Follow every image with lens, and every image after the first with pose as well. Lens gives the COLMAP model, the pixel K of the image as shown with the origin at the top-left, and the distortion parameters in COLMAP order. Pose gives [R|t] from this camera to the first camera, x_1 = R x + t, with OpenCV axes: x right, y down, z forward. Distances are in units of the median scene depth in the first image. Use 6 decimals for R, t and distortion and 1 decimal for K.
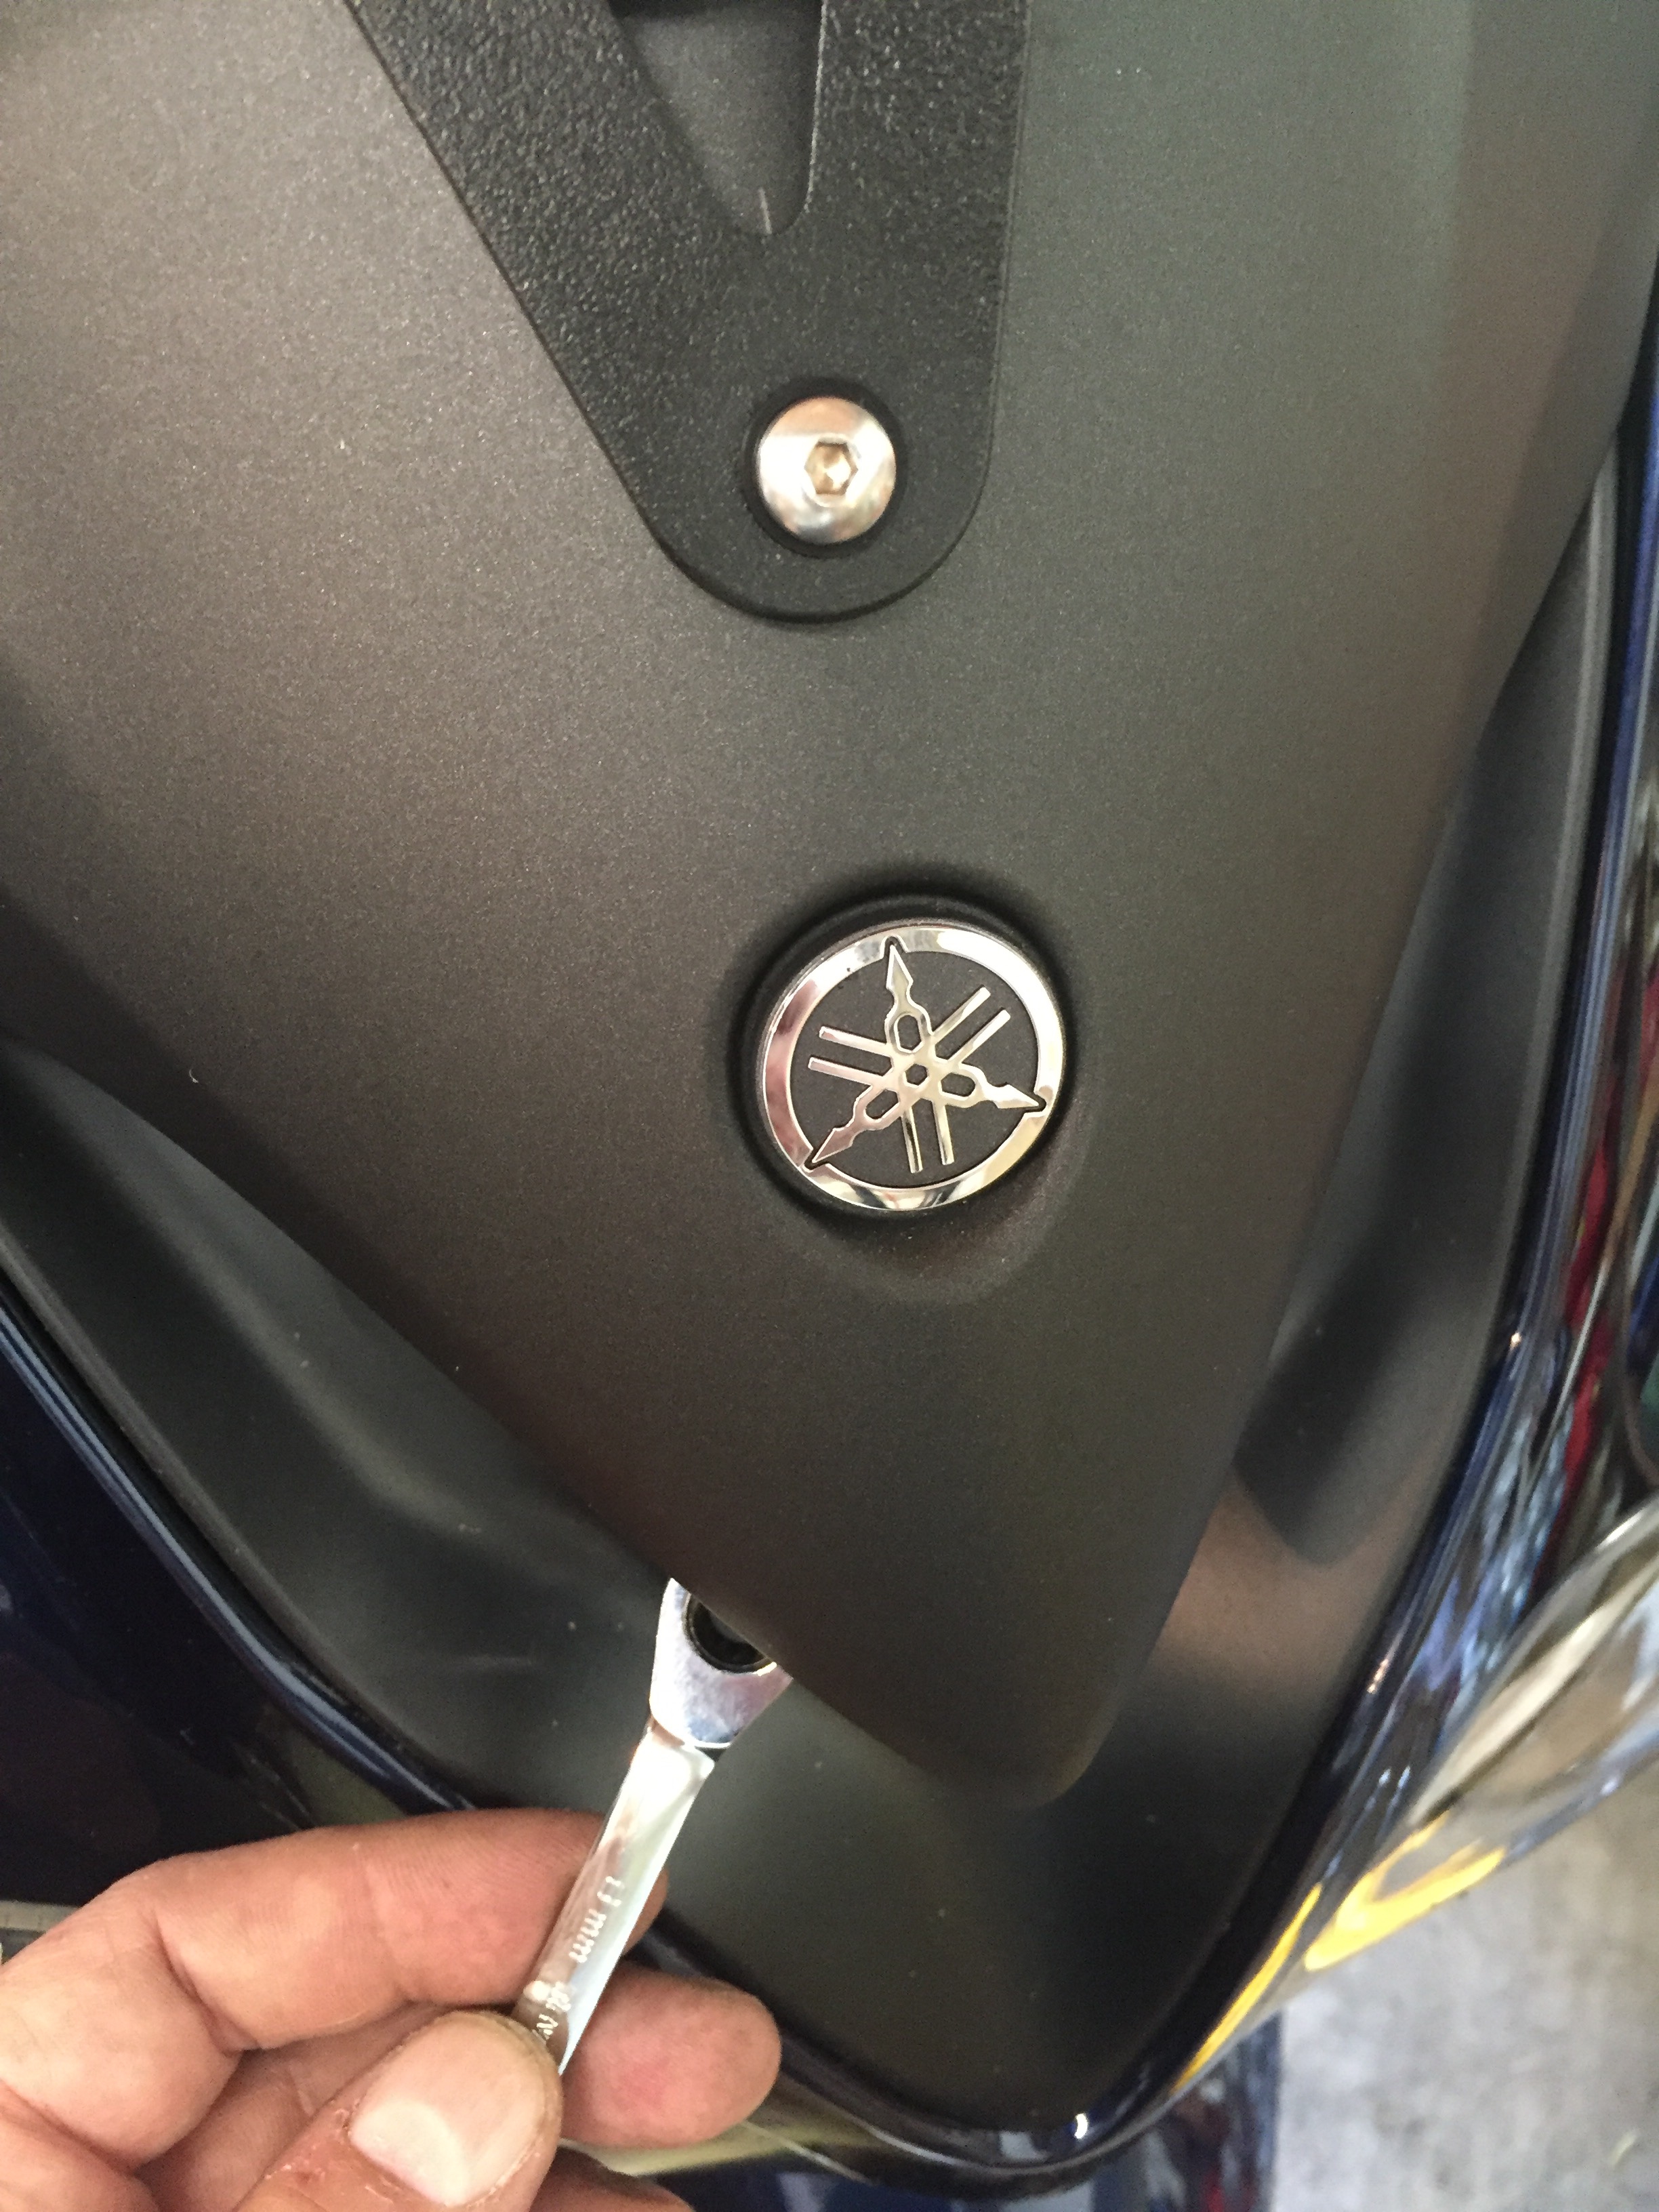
lens RADIAL K [[1889.5, 0, 836.5], [0, 1889.5, 1150.6], [0, 0, 1]] dist [0.063330, -0.101013]
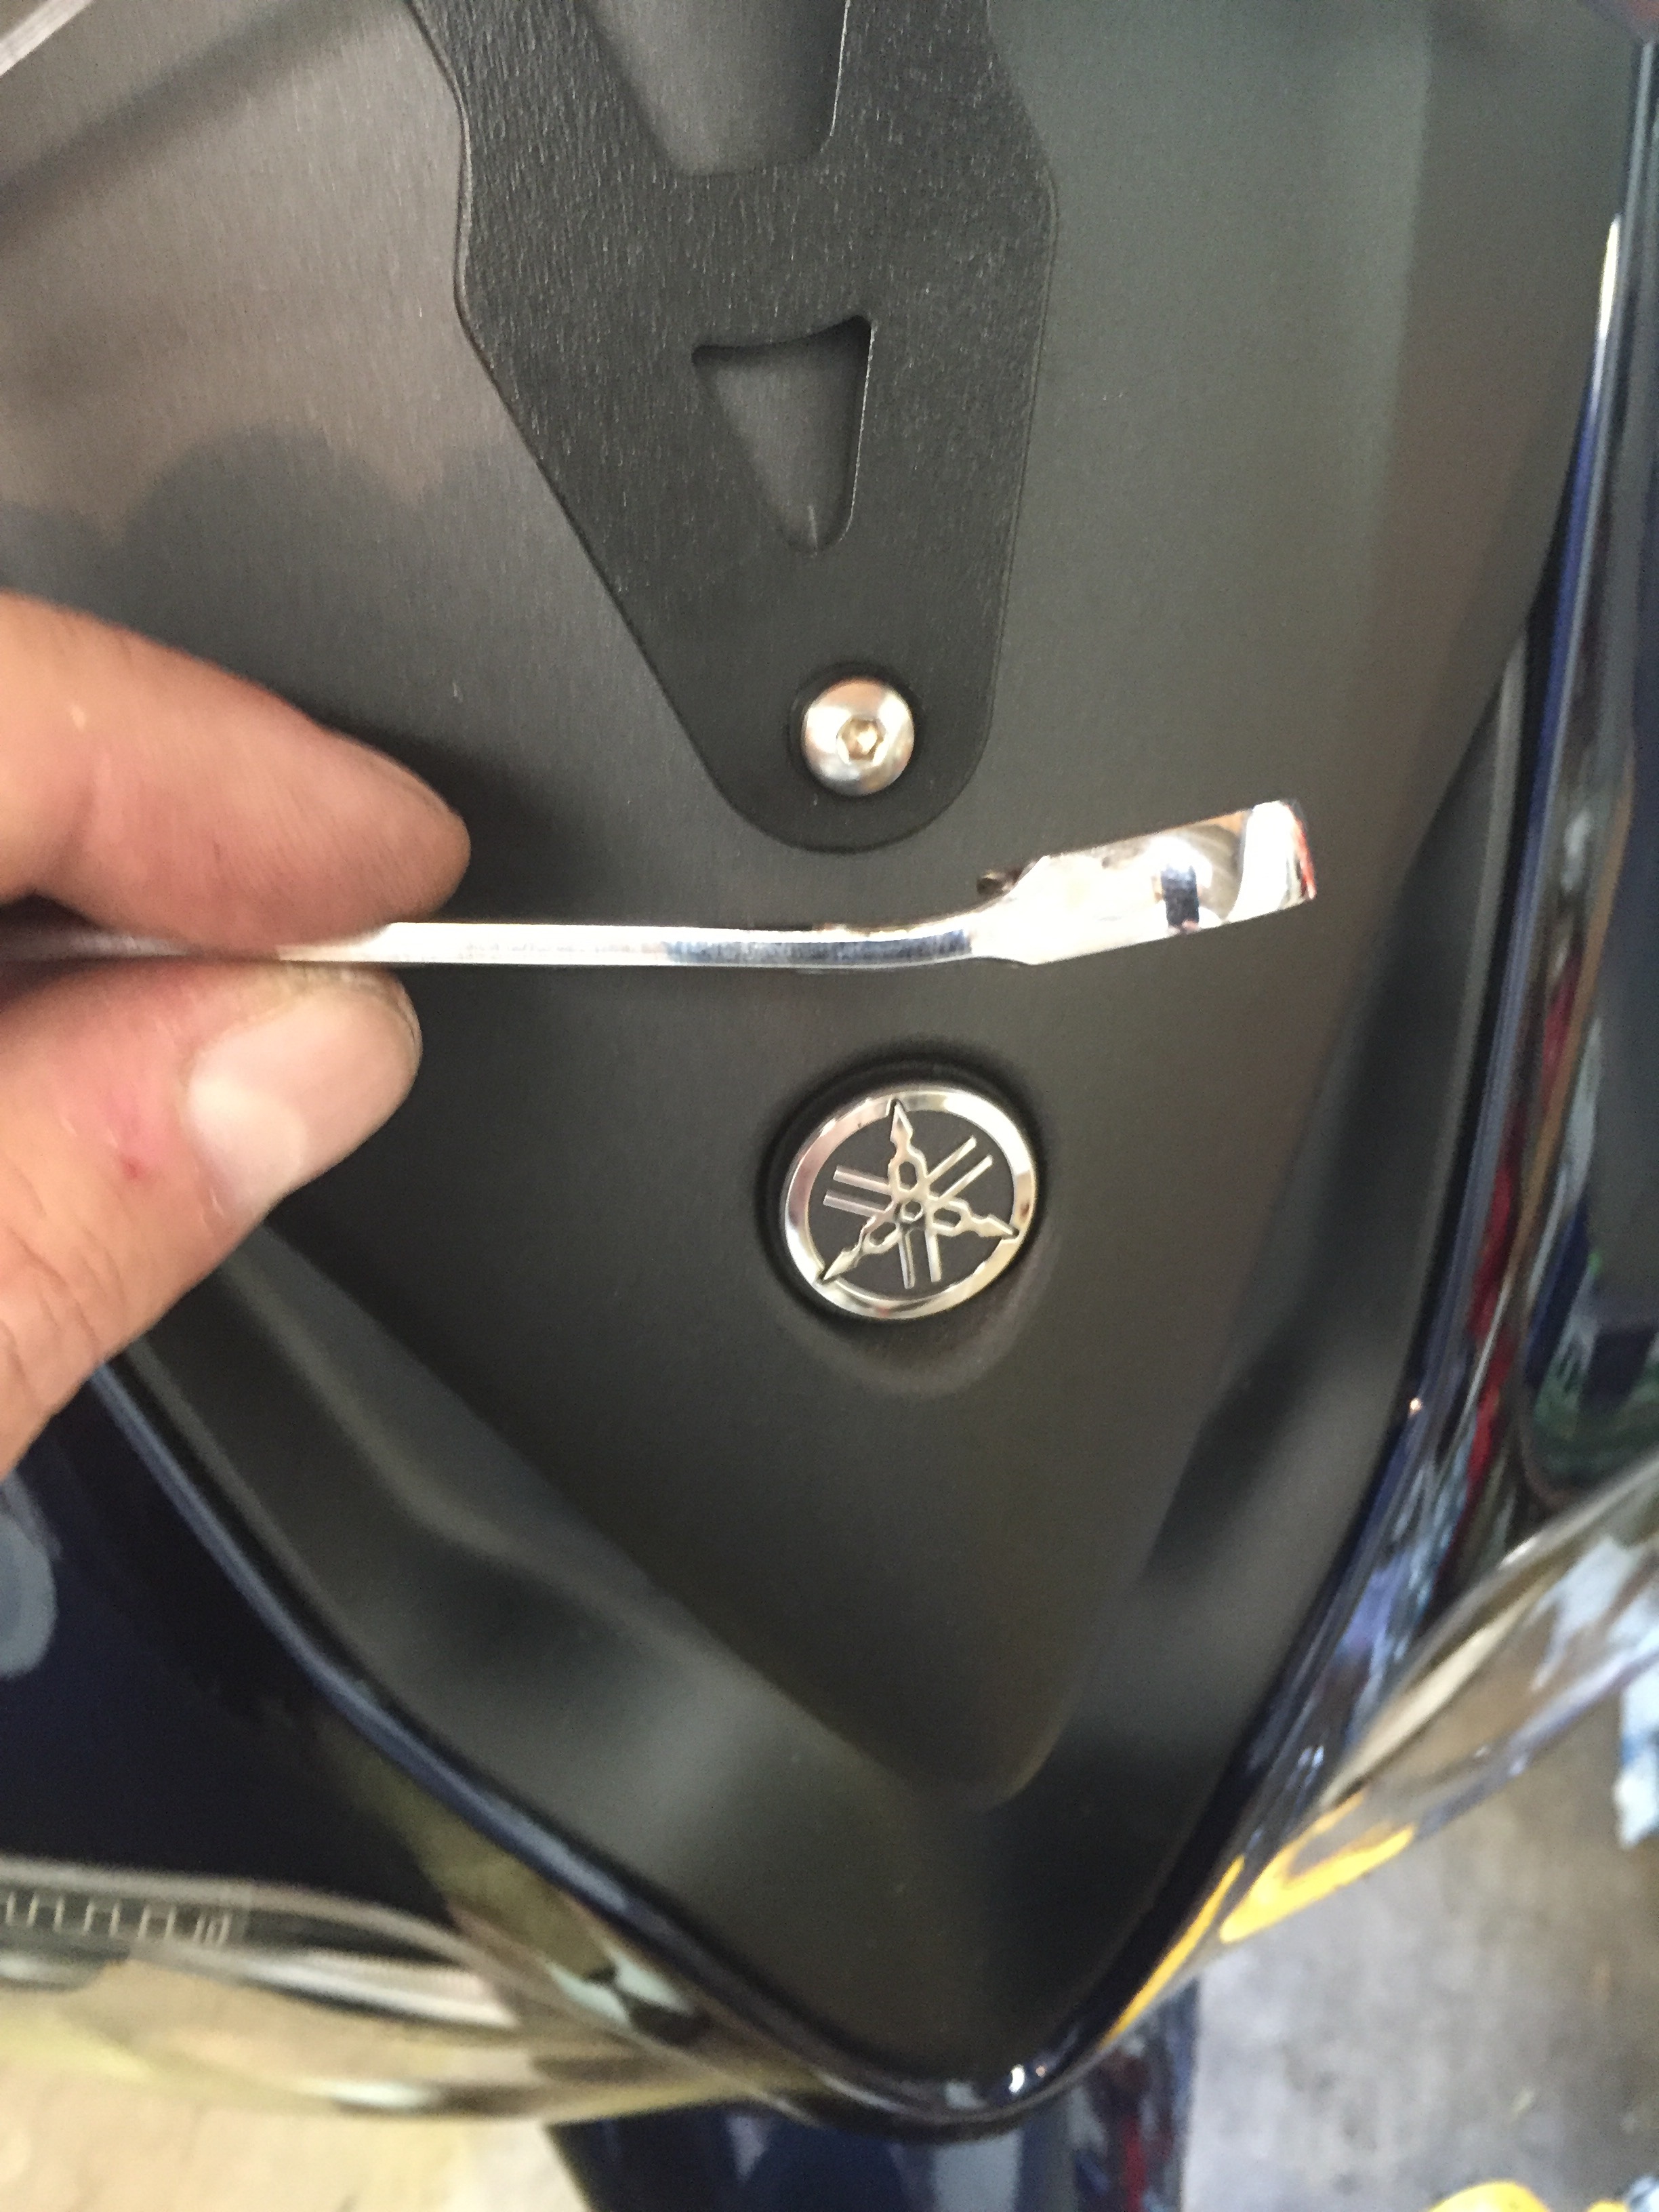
lens RADIAL K [[1945.1, 0, 827.1], [0, 1945.1, 1109.2], [0, 0, 1]] dist [0.071883, -0.099914]
pose [[0.999342, 0.024479, 0.026762, -0.036092], [-0.024972, 0.999522, 0.018218, -0.095722], [-0.026303, -0.018874, 0.999476, -0.177892]]
